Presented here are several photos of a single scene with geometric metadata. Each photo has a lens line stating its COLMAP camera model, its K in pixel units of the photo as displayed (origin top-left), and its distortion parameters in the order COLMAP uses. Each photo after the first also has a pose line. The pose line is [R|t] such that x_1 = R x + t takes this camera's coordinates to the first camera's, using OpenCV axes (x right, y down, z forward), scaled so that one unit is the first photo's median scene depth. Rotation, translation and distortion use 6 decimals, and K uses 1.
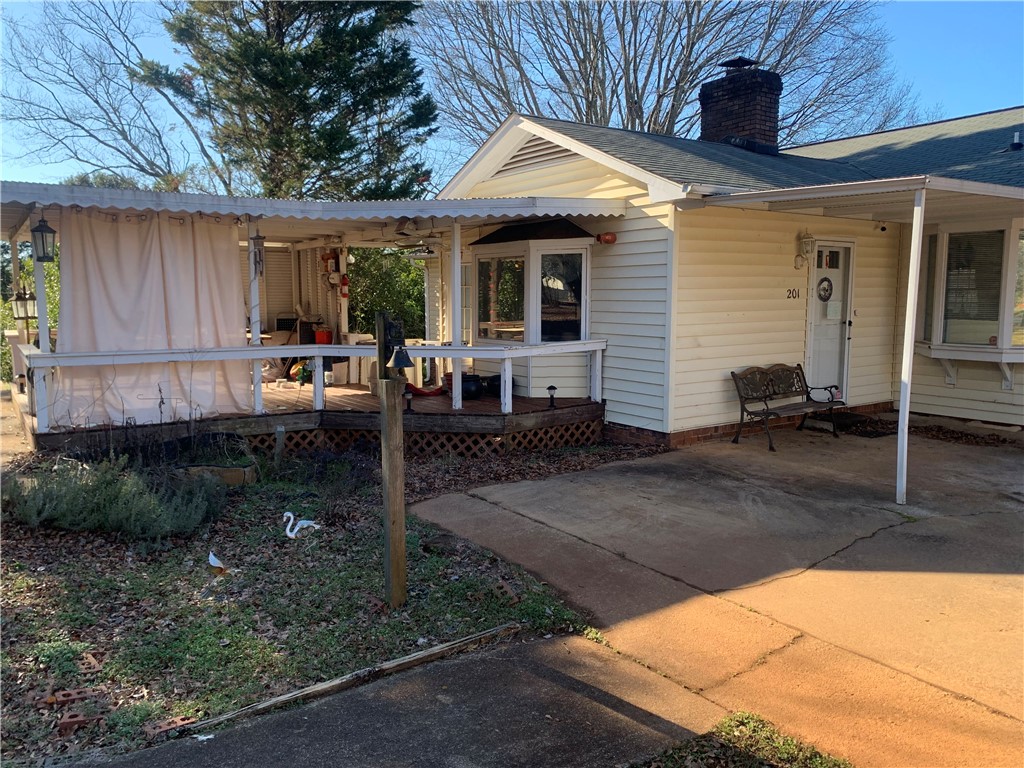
lens RADIAL K [[782.8, 0, 507.1], [0, 782.8, 379.0], [0, 0, 1]] dist [0.022362, -0.014514]
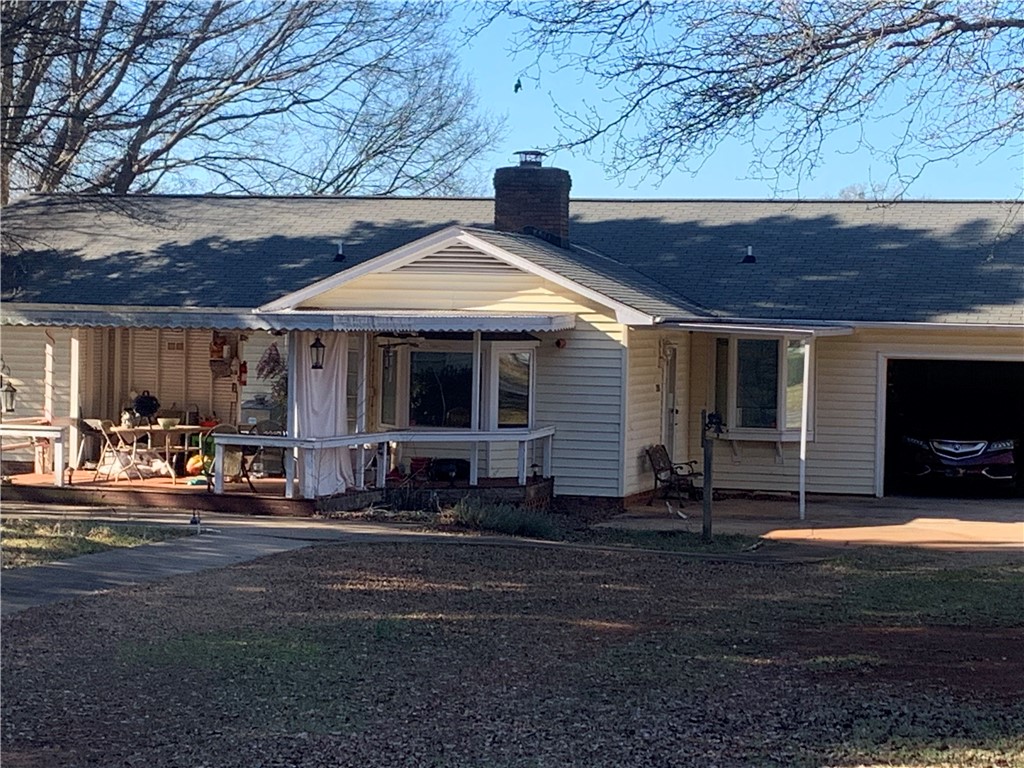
lens RADIAL K [[2844.8, 0, 512.4], [0, 2844.8, 384.4], [0, 0, 1]] dist [0.119637, 0.000000]
pose [[0.758203, 0.001442, 0.652017, -2.813744], [0.048630, 0.997087, -0.058754, 0.141596], [-0.650202, 0.076255, 0.755925, -2.303576]]
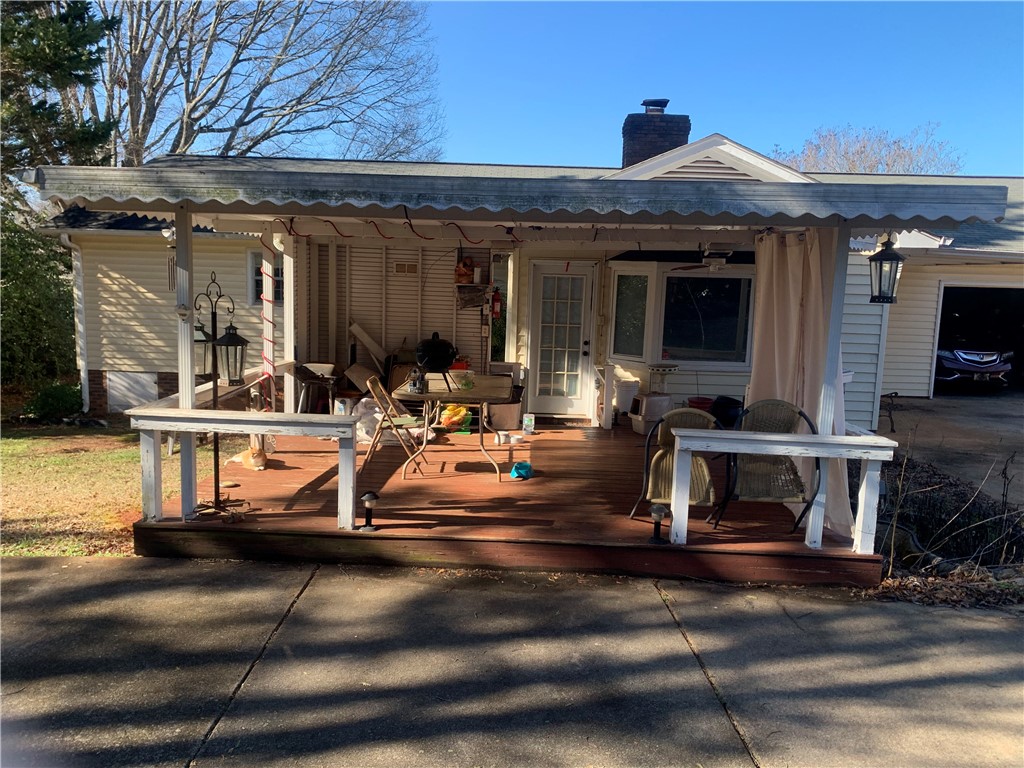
lens RADIAL K [[782.8, 0, 511.7], [0, 782.8, 383.1], [0, 0, 1]] dist [0.022362, -0.014514]
pose [[0.549583, -0.092823, 0.830266, -1.084309], [0.060487, 0.995621, 0.071271, -0.121133], [-0.833247, 0.011051, 0.552791, 0.728792]]
